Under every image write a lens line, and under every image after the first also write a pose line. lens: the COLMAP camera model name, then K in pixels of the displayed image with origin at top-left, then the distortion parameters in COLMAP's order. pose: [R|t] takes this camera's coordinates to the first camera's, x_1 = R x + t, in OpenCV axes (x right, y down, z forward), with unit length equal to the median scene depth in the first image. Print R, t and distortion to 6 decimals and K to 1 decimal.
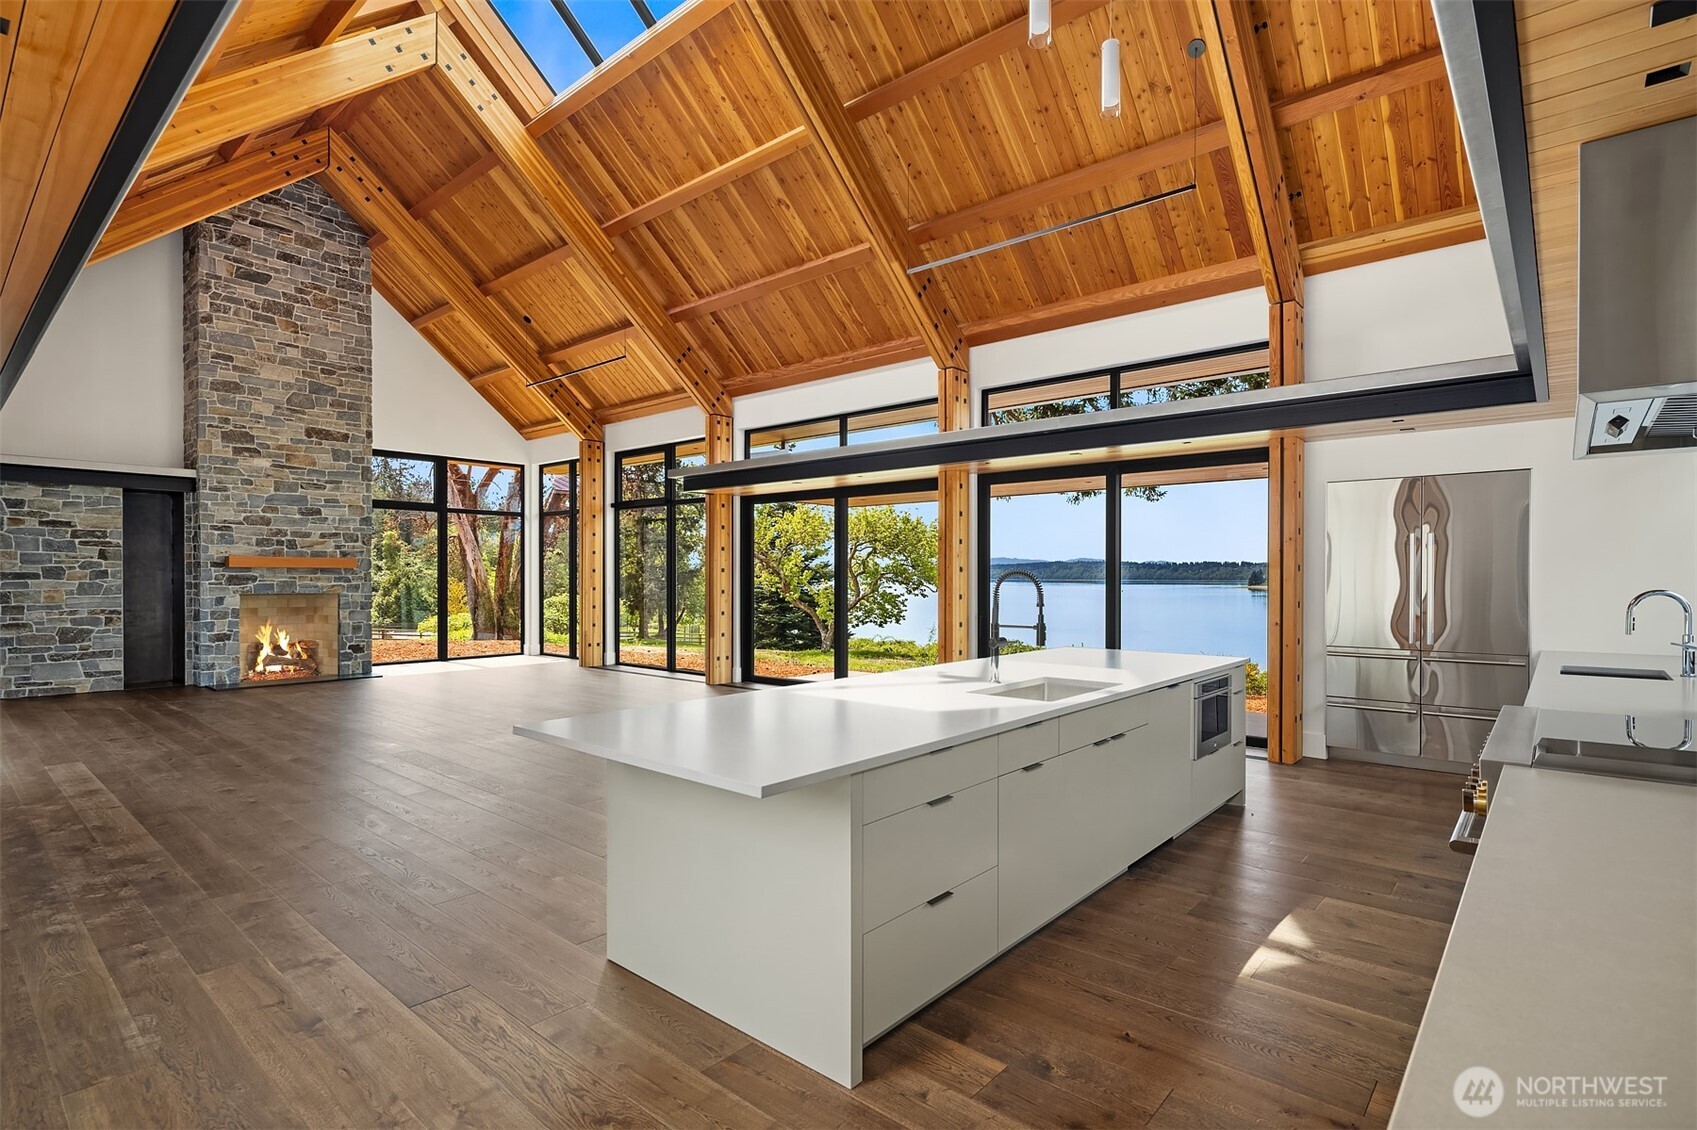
lens RADIAL K [[847.1, 0, 847.4], [0, 847.1, 572.8], [0, 0, 1]] dist [0.001547, 0.000054]
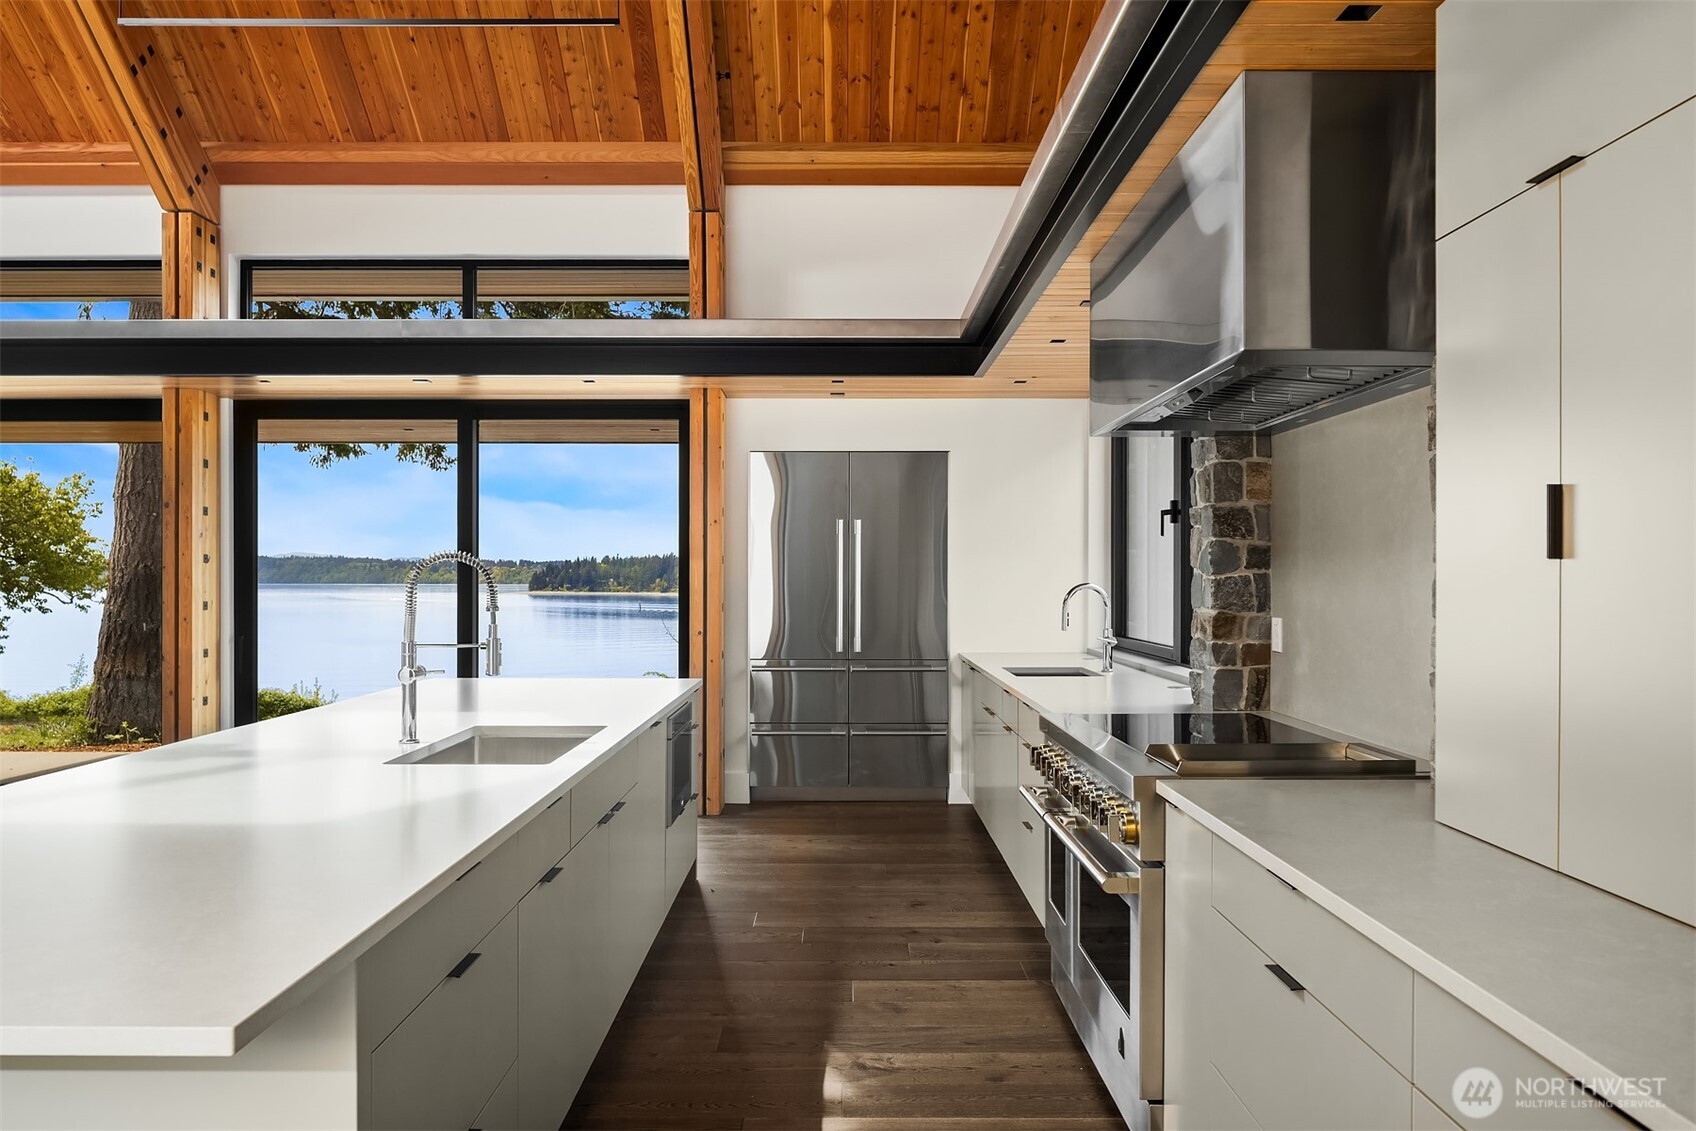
lens RADIAL K [[1179.0, 0, 849.5], [0, 1179.0, 570.1], [0, 0, 1]] dist [0.004654, -0.007154]
pose [[0.750580, 0.005178, 0.660759, -0.080556], [-0.002248, 0.999984, -0.005283, 0.008067], [-0.660776, 0.002480, 0.750579, 0.106702]]
